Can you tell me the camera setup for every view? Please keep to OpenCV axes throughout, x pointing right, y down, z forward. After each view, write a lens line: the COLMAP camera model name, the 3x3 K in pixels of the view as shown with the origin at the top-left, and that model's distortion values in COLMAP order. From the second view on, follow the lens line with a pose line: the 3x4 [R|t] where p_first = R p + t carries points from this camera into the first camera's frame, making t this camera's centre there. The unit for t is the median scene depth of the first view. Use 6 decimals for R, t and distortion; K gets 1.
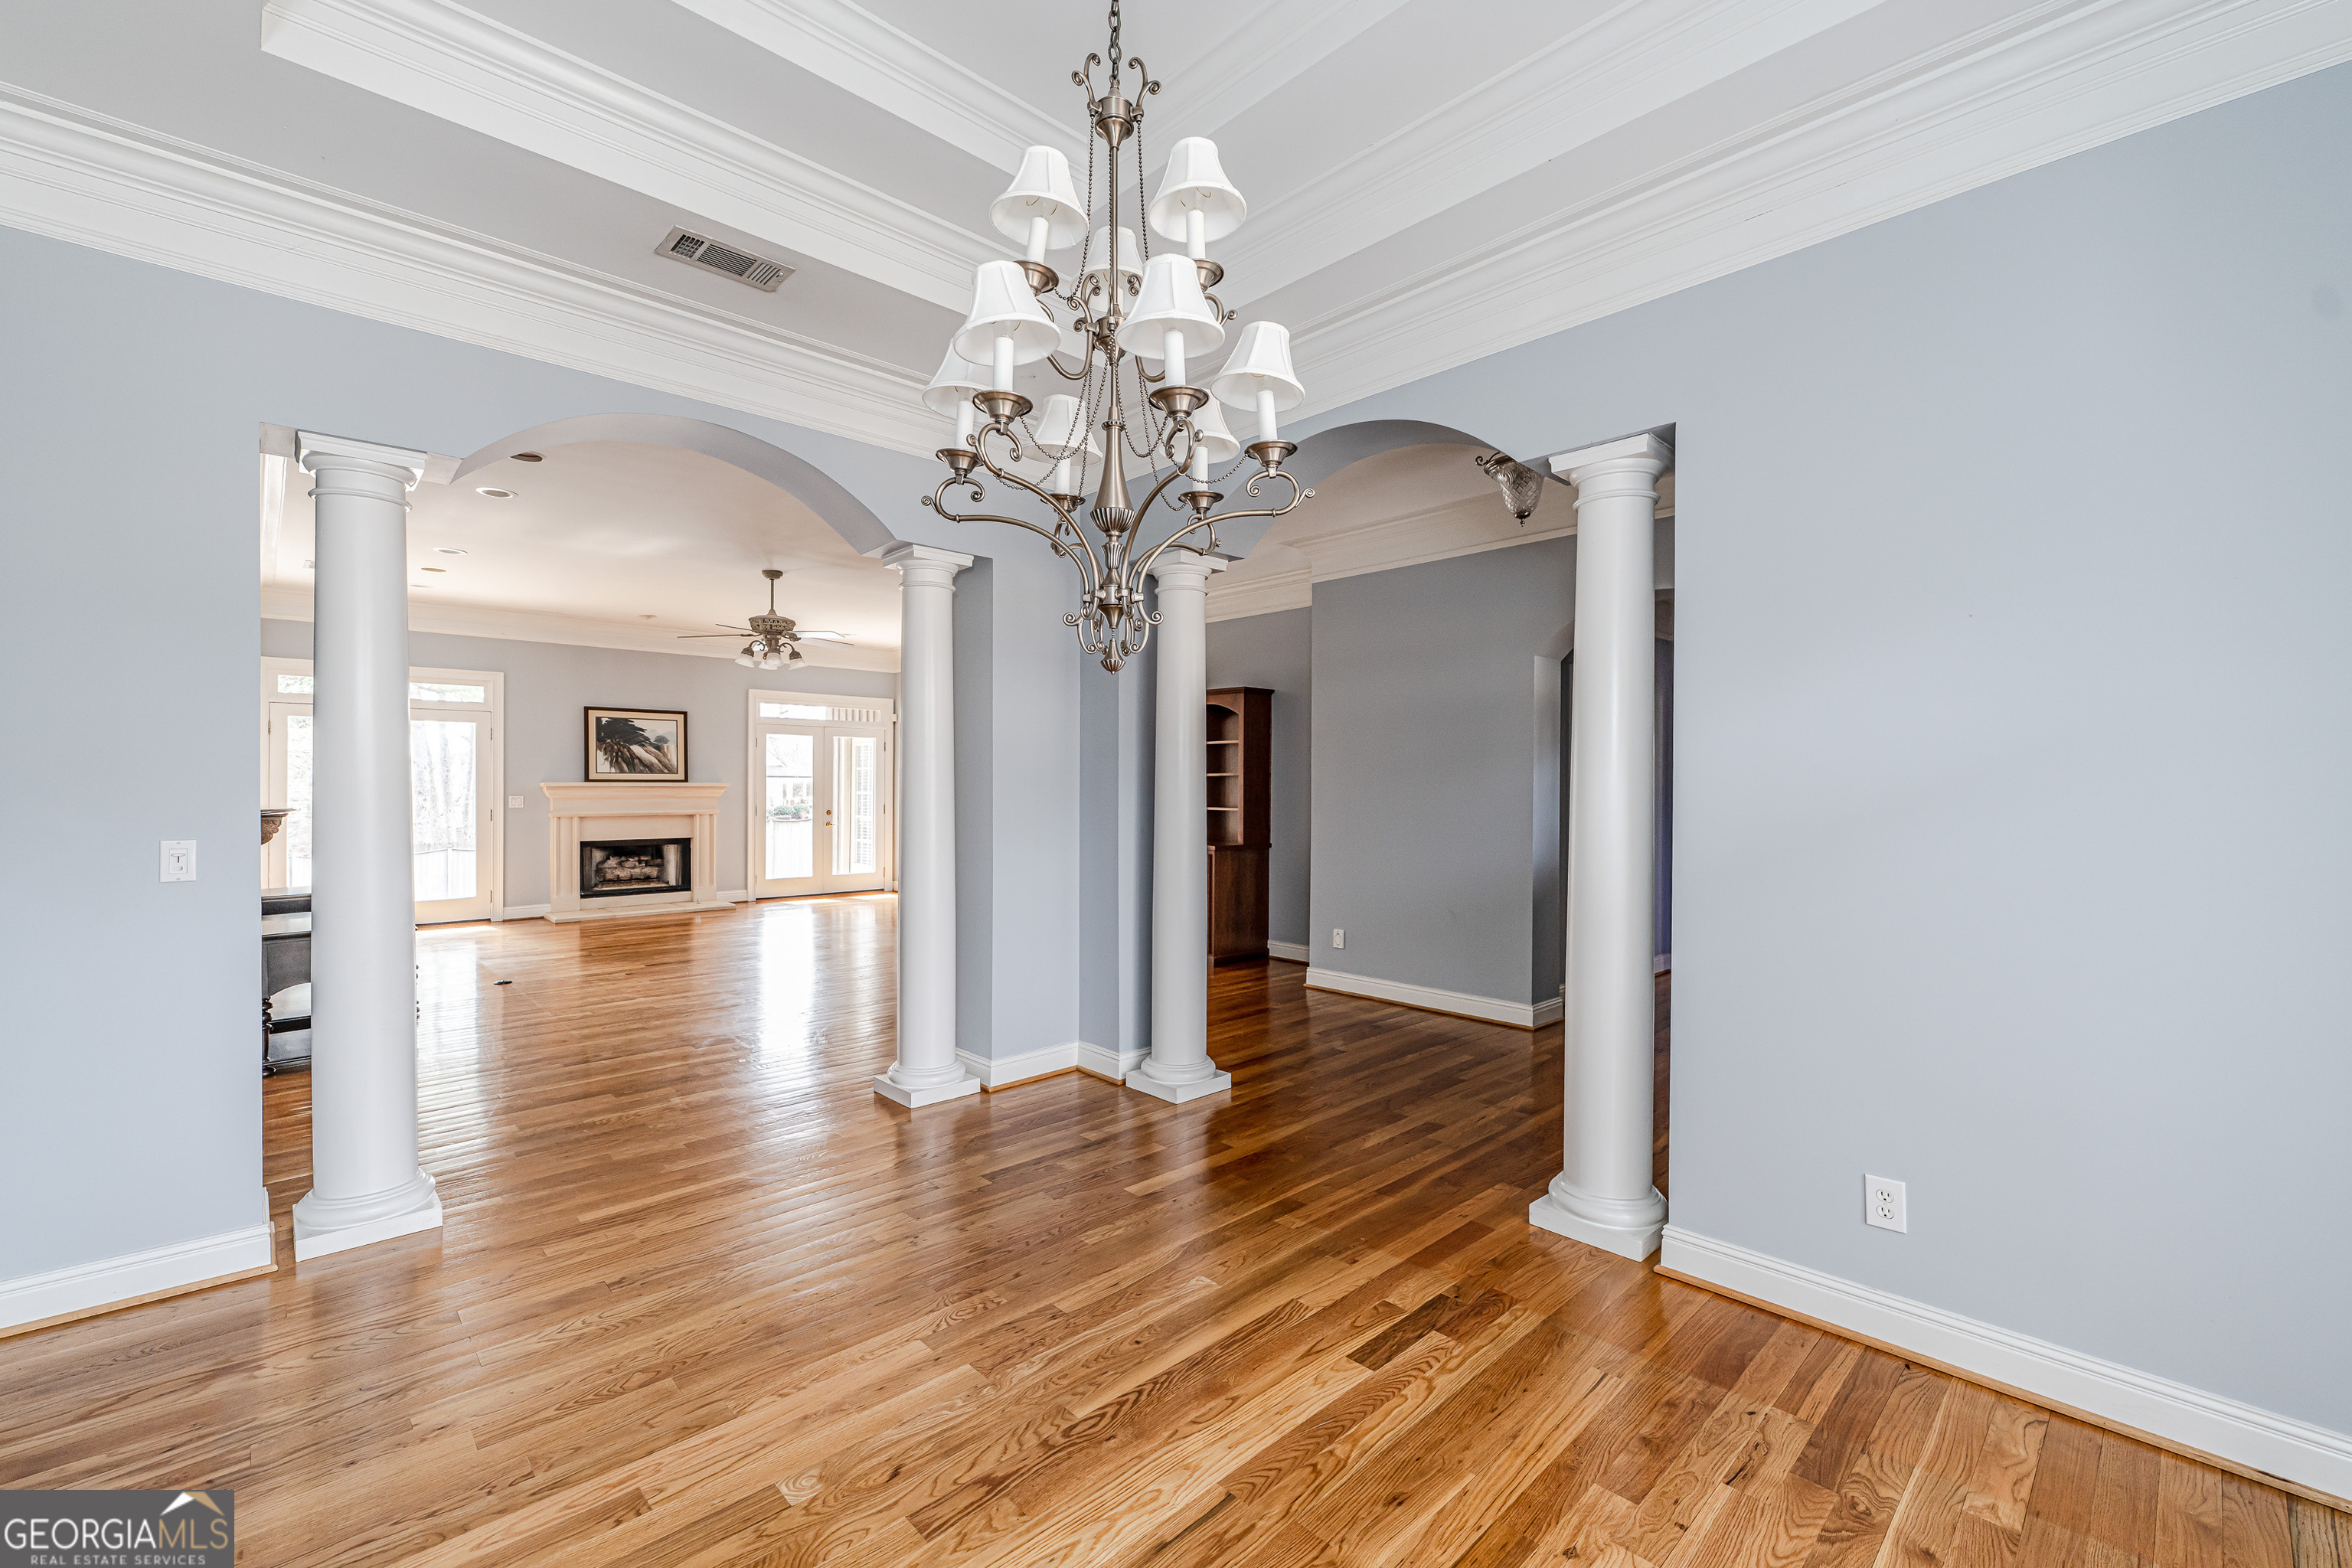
lens RADIAL K [[944.8, 0, 1200.2], [0, 944.8, 786.8], [0, 0, 1]] dist [-0.000666, -0.000189]
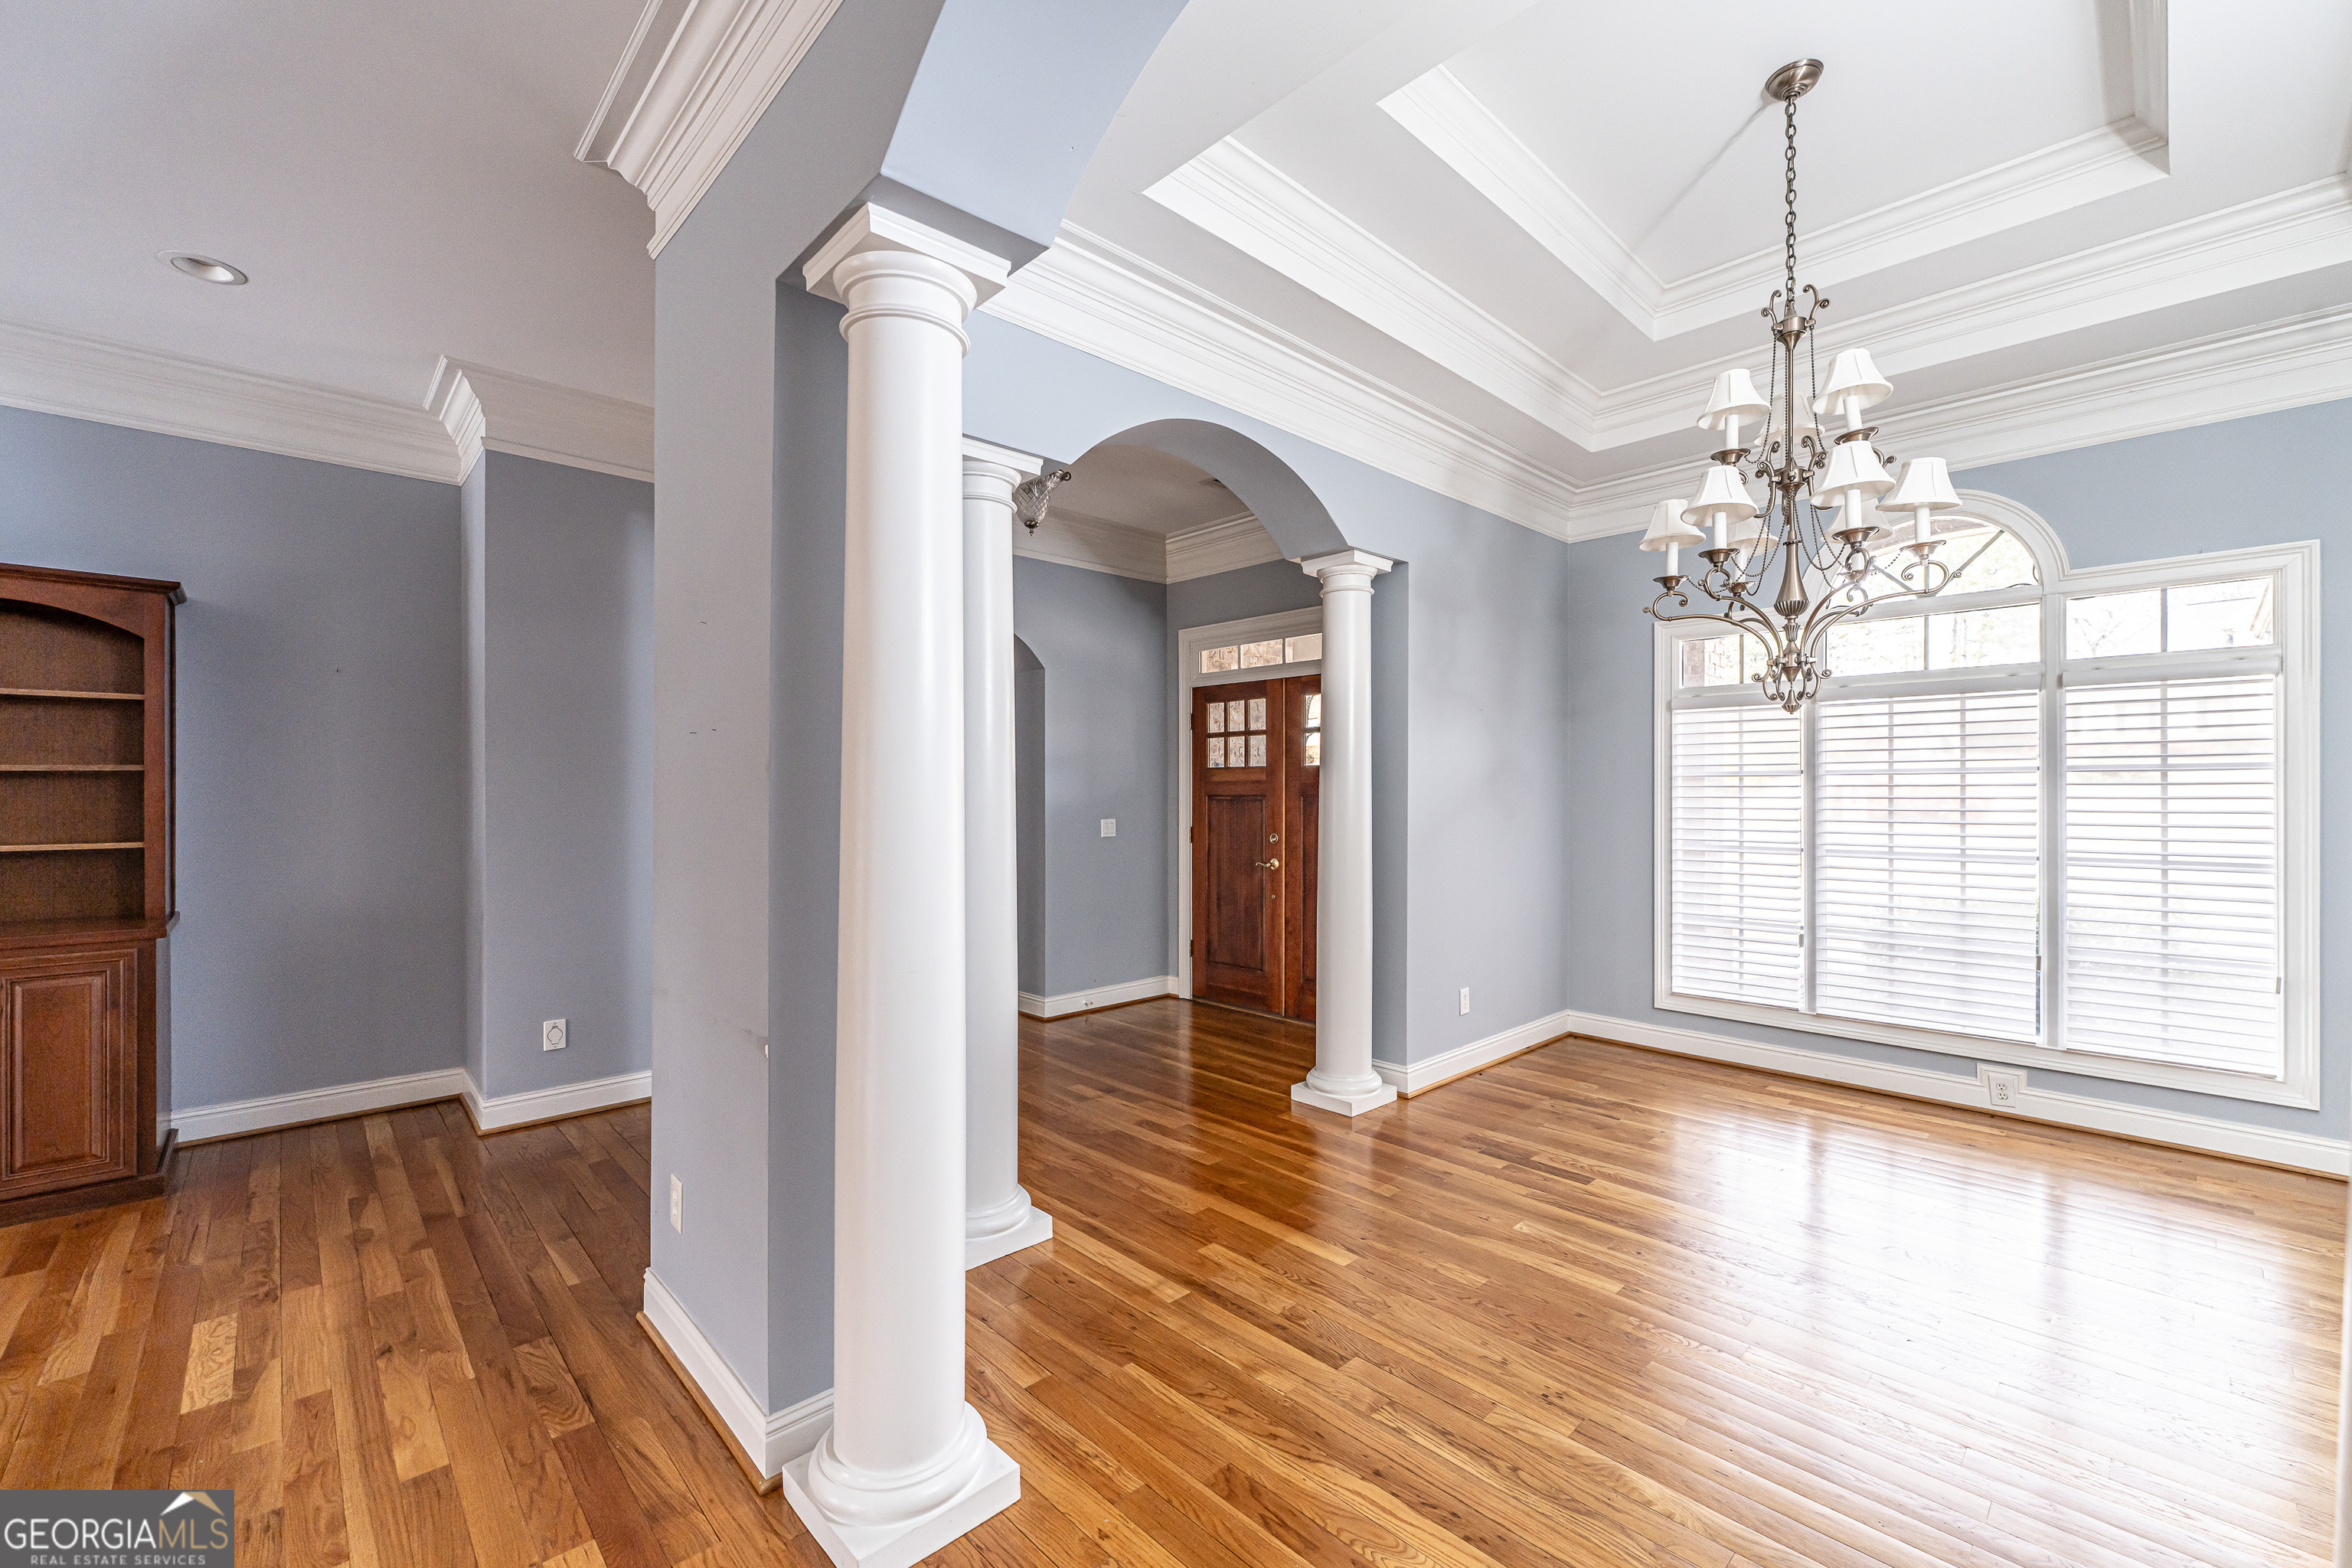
lens RADIAL K [[944.8, 0, 1181.3], [0, 944.8, 782.5], [0, 0, 1]] dist [-0.000666, -0.000189]
pose [[0.039279, 0.006812, 0.999205, -1.164809], [0.004453, 0.999966, -0.006992, -0.005234], [-0.999218, 0.004724, 0.039248, 1.376882]]
